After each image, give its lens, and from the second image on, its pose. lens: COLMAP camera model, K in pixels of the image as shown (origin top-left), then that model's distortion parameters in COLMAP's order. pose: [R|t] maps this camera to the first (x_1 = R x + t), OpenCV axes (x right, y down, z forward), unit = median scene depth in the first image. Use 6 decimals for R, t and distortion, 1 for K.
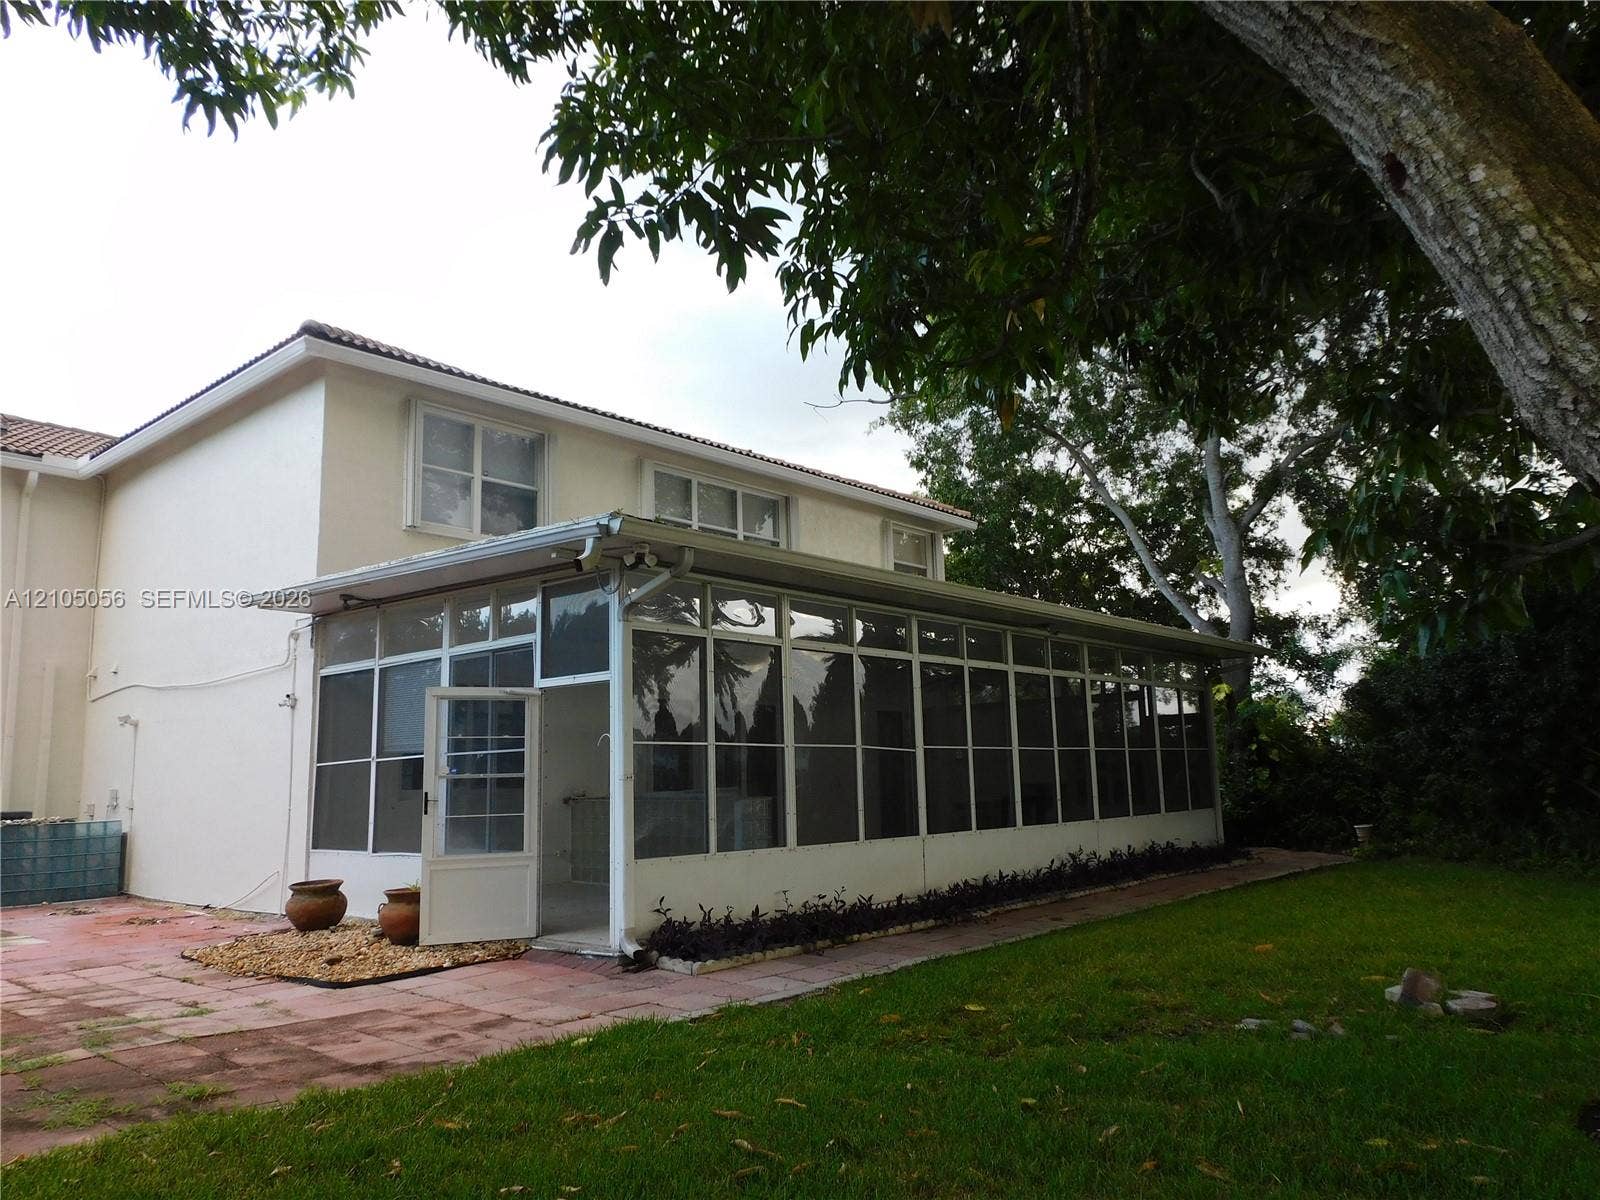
lens RADIAL K [[1138.5, 0, 800.0], [0, 1138.5, 600.0], [0, 0, 1]] dist [-0.024645, 0.001164]
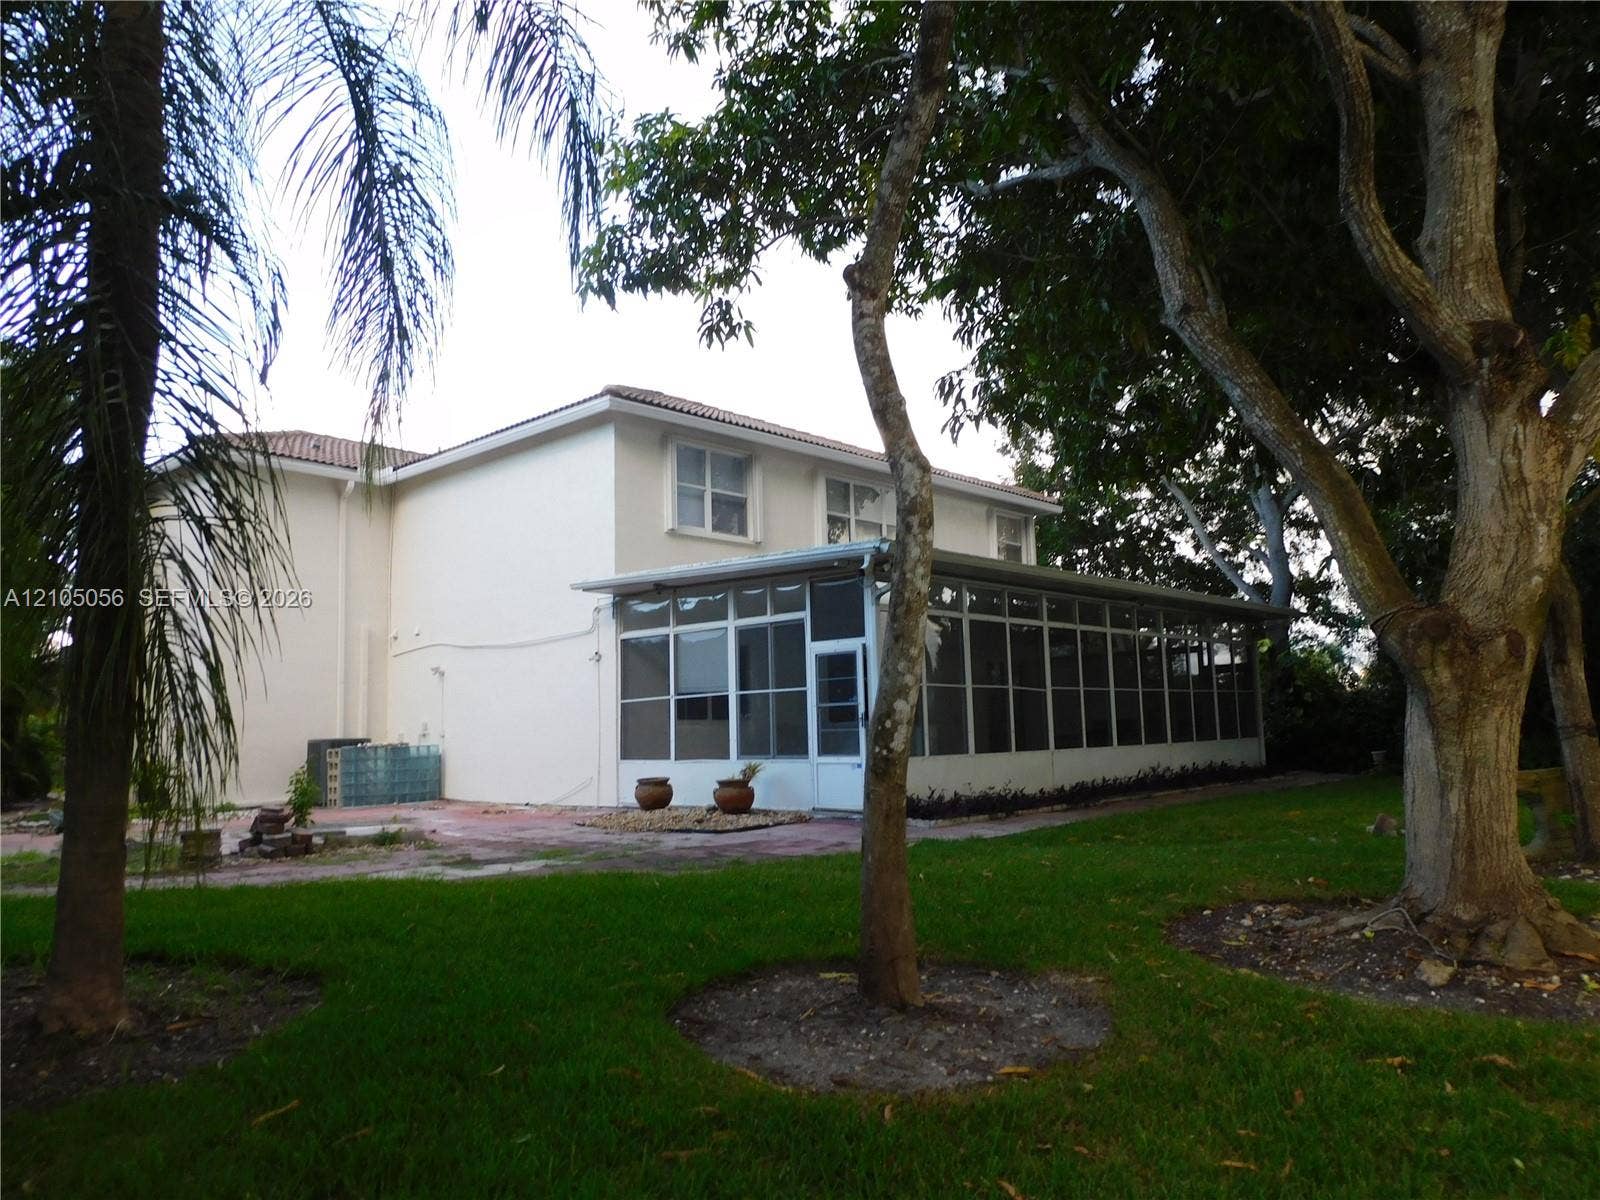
lens RADIAL K [[1154.4, 0, 799.3], [0, 1154.4, 594.0], [0, 0, 1]] dist [-0.005209, -0.004487]
pose [[0.999657, -0.002889, -0.026041, -0.136341], [0.003916, 0.999212, 0.039498, -0.036514], [0.025906, -0.039586, 0.998880, -0.353912]]
